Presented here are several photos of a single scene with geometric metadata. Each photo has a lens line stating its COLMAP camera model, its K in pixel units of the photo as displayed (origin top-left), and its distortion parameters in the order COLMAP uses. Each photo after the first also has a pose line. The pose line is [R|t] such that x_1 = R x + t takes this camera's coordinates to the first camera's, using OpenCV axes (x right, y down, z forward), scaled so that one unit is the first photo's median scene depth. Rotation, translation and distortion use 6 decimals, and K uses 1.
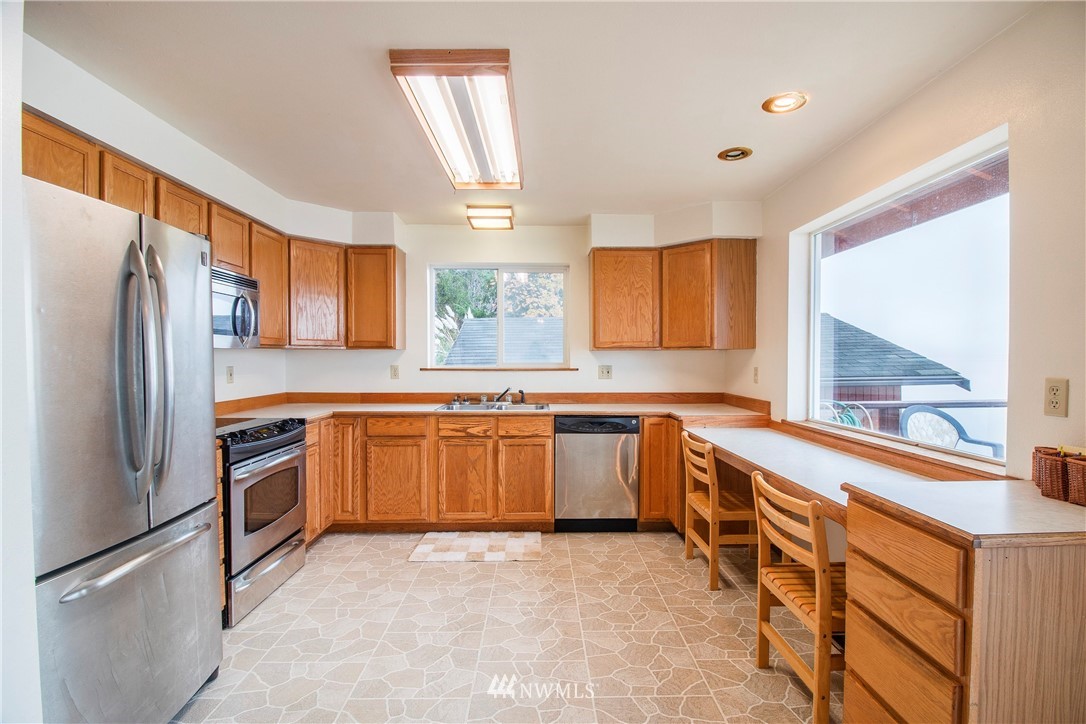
lens RADIAL K [[506.1, 0, 549.7], [0, 506.1, 365.5], [0, 0, 1]] dist [-0.010566, -0.006343]
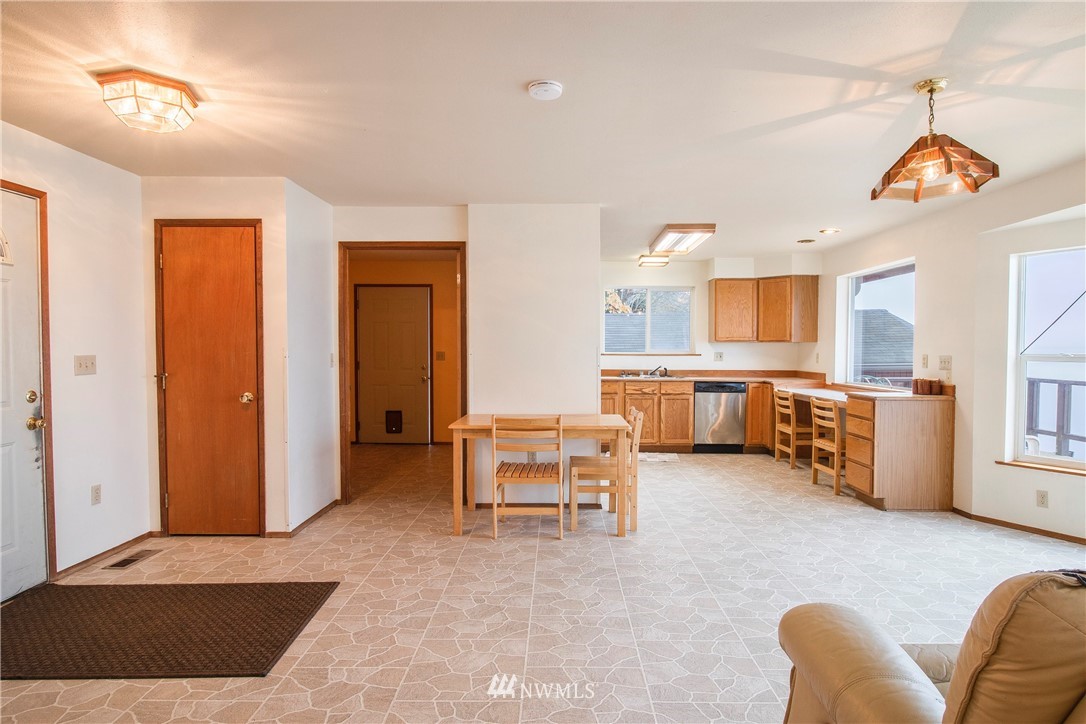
lens RADIAL K [[627.1, 0, 545.3], [0, 627.1, 364.9], [0, 0, 1]] dist [-0.003384, -0.002296]
pose [[0.999280, 0.005482, -0.037531, -0.406970], [-0.005107, 0.999936, 0.010064, 0.025464], [0.037584, -0.009865, 0.999245, -1.088347]]
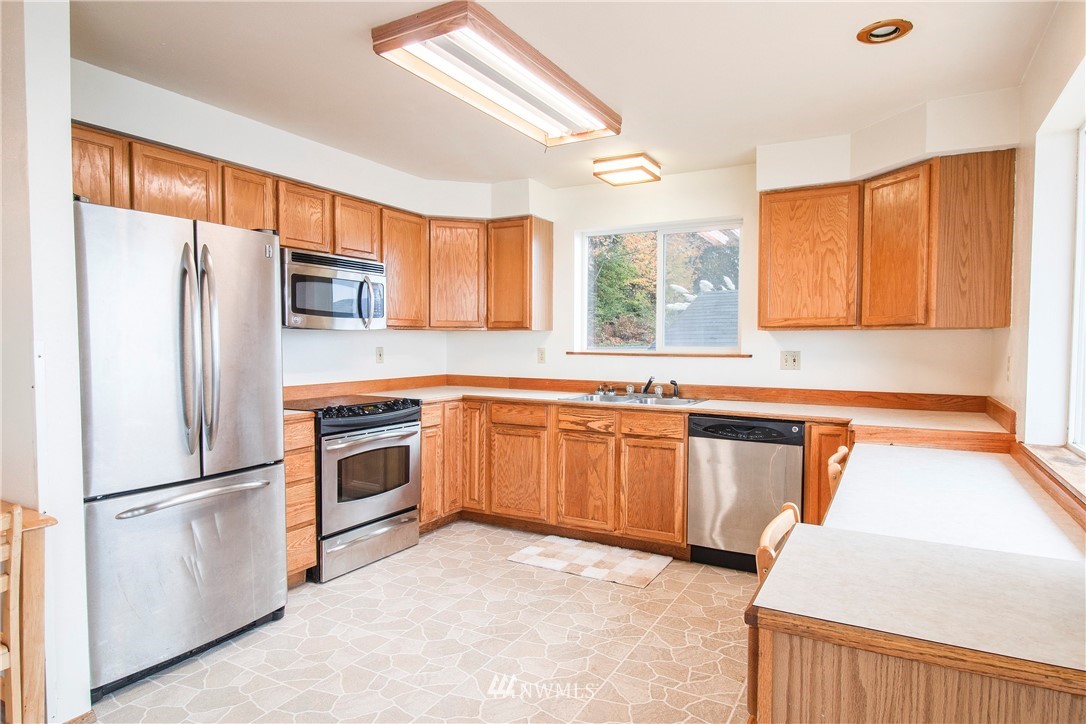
lens RADIAL K [[627.1, 0, 545.4], [0, 627.1, 365.8], [0, 0, 1]] dist [-0.003384, -0.002296]
pose [[0.860174, 0.023921, -0.509440, 0.315323], [-0.012184, 0.999578, 0.026363, 0.001817], [0.509856, -0.016469, 0.860102, 0.048341]]
